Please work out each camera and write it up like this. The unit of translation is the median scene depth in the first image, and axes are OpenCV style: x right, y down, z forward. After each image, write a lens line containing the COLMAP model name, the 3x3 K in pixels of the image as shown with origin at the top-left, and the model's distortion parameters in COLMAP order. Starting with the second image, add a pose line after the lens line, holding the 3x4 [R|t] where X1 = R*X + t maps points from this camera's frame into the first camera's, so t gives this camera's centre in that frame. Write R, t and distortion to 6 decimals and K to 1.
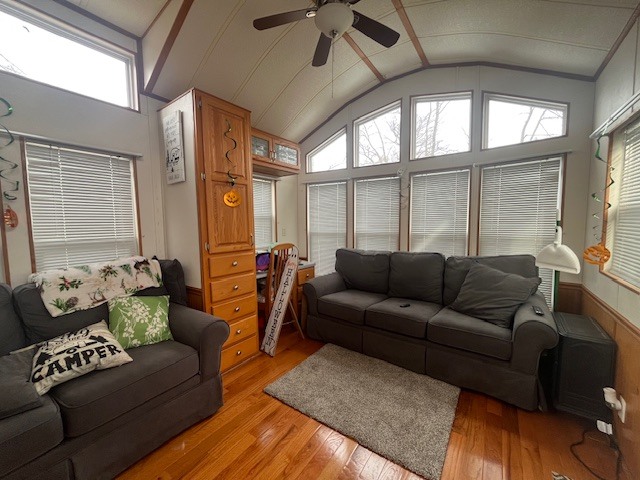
lens RADIAL K [[257.6, 0, 318.7], [0, 257.6, 242.4], [0, 0, 1]] dist [-0.003704, -0.000063]
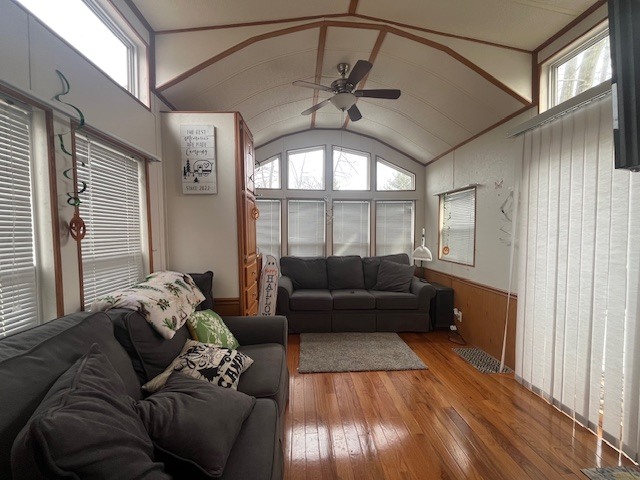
lens RADIAL K [[257.6, 0, 318.7], [0, 257.6, 242.4], [0, 0, 1]] dist [-0.003704, -0.000063]
pose [[0.780659, -0.014730, 0.624784, -0.779354], [0.042187, 0.998684, -0.029167, -0.000585], [-0.623532, 0.049127, 0.780253, -0.033737]]
